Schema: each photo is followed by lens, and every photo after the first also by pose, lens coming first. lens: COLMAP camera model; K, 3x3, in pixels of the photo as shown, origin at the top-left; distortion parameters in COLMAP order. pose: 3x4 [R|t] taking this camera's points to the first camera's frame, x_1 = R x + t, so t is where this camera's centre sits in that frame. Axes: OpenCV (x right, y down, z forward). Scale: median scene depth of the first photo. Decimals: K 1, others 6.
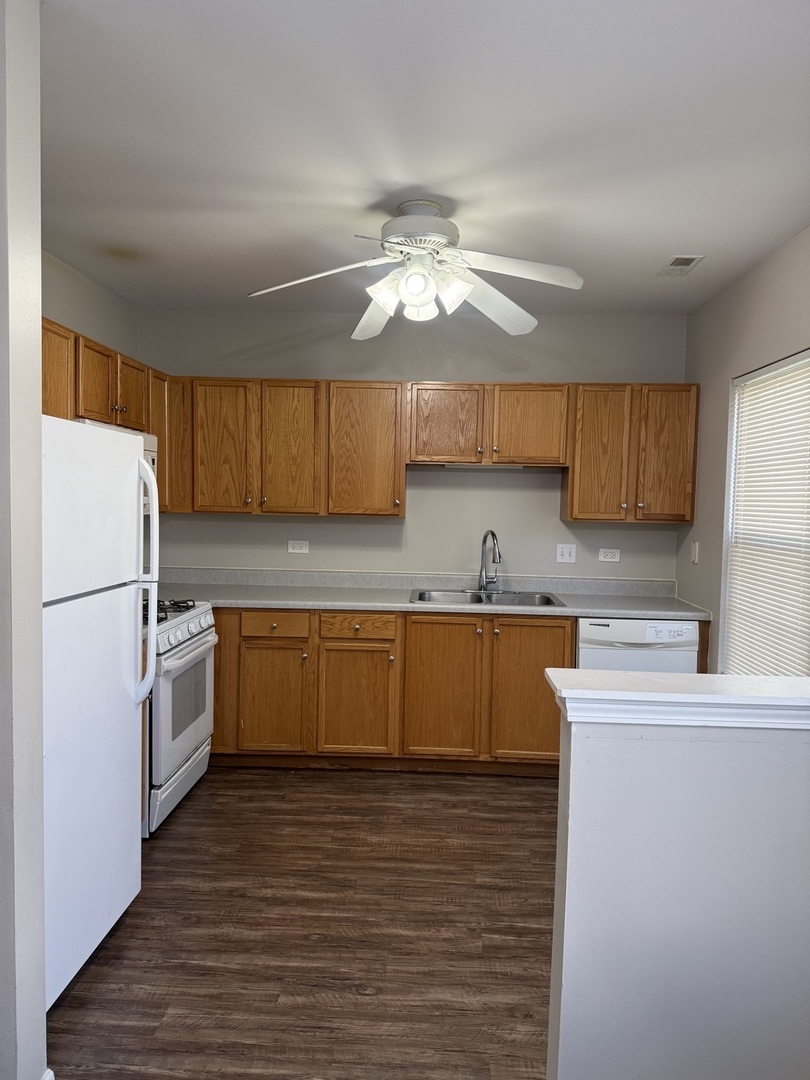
lens RADIAL K [[762.9, 0, 401.4], [0, 762.9, 530.8], [0, 0, 1]] dist [0.173070, -0.310063]
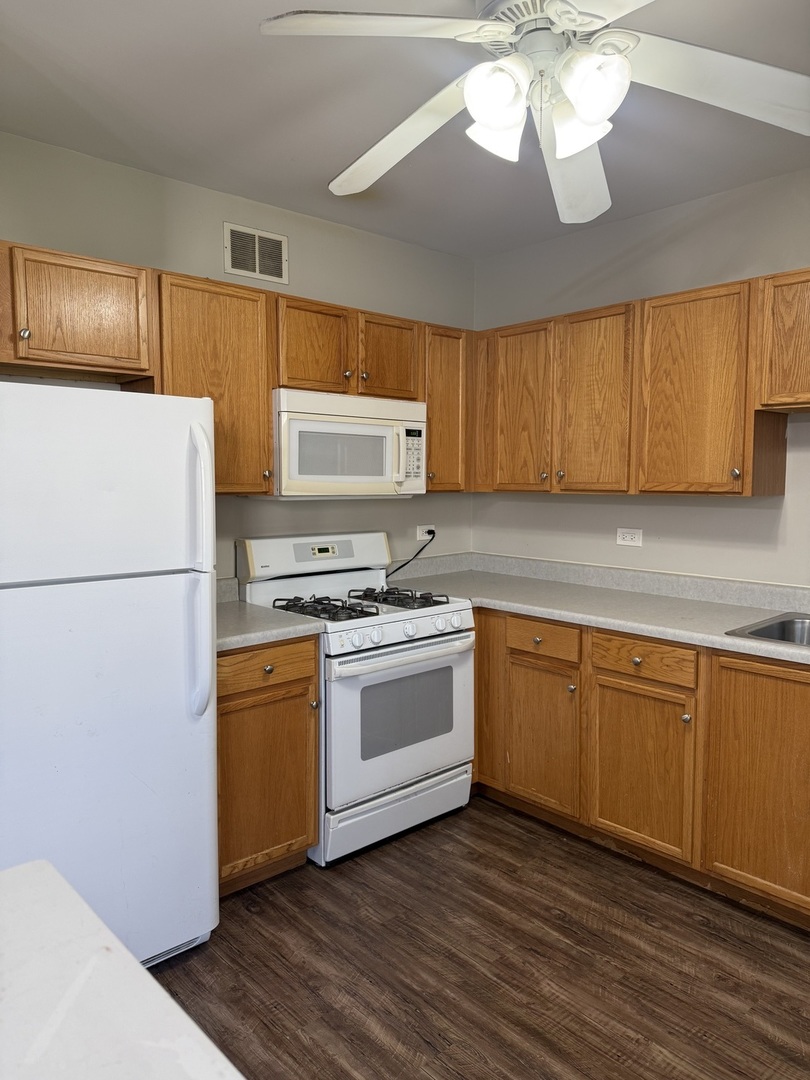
lens RADIAL K [[764.1, 0, 403.1], [0, 764.1, 532.6], [0, 0, 1]] dist [0.064232, -0.063755]
pose [[0.702965, 0.031835, -0.710512, 0.272503], [-0.014114, 0.999425, 0.030815, -0.003854], [0.711084, -0.011634, 0.703010, 0.378566]]
